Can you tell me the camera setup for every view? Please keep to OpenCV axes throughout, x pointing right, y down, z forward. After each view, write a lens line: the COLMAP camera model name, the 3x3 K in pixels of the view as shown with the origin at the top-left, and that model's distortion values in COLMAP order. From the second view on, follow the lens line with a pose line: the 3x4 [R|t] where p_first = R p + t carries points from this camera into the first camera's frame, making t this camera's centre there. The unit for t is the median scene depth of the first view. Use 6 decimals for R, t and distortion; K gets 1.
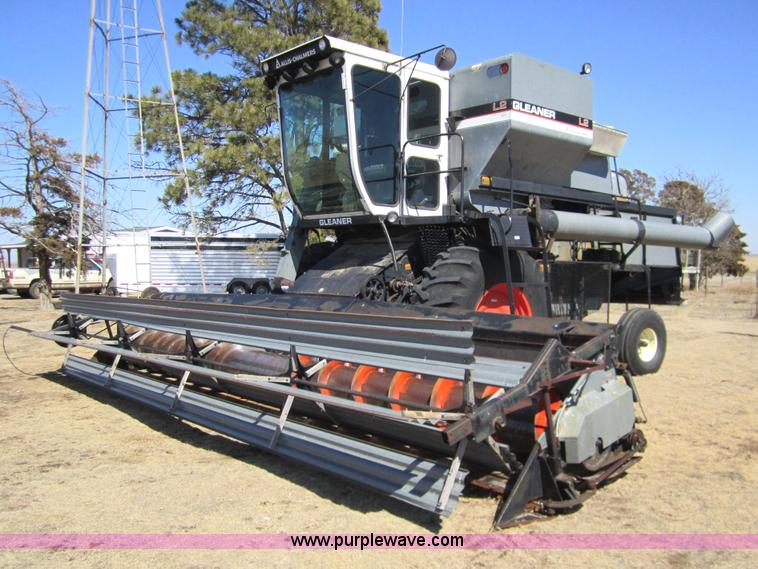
lens RADIAL K [[702.2, 0, 379.0], [0, 702.2, 284.5], [0, 0, 1]] dist [-0.013306, -0.005285]
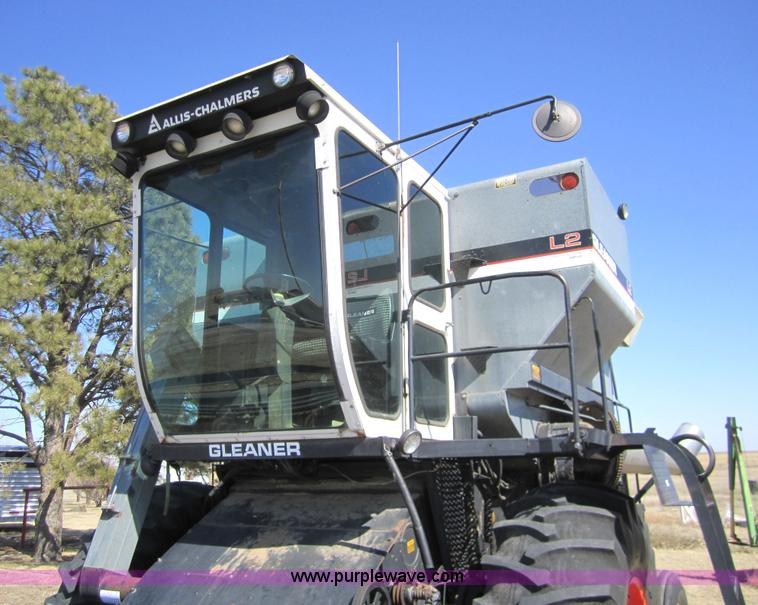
lens RADIAL K [[676.5, 0, 380.3], [0, 676.5, 285.8], [0, 0, 1]] dist [-0.042817, 0.012209]
pose [[0.932456, 0.074548, 0.353508, -0.154131], [0.032664, 0.957077, -0.287987, -0.063578], [-0.359803, 0.280083, 0.889997, 0.550583]]
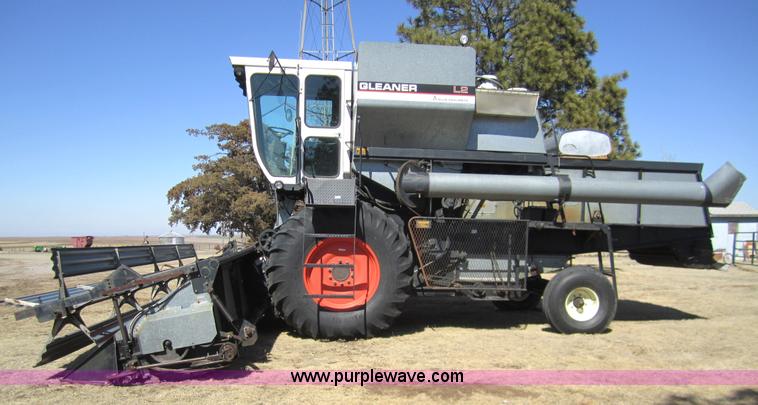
lens RADIAL K [[662.4, 0, 379.0], [0, 662.4, 202.5], [0, 0, 1]] dist [-0.153611, -0.001162]
pose [[0.832958, -0.035551, -0.552193, 0.780302], [-0.016153, 0.995946, -0.088487, 0.035553], [0.553100, 0.082625, 0.829007, 0.105615]]
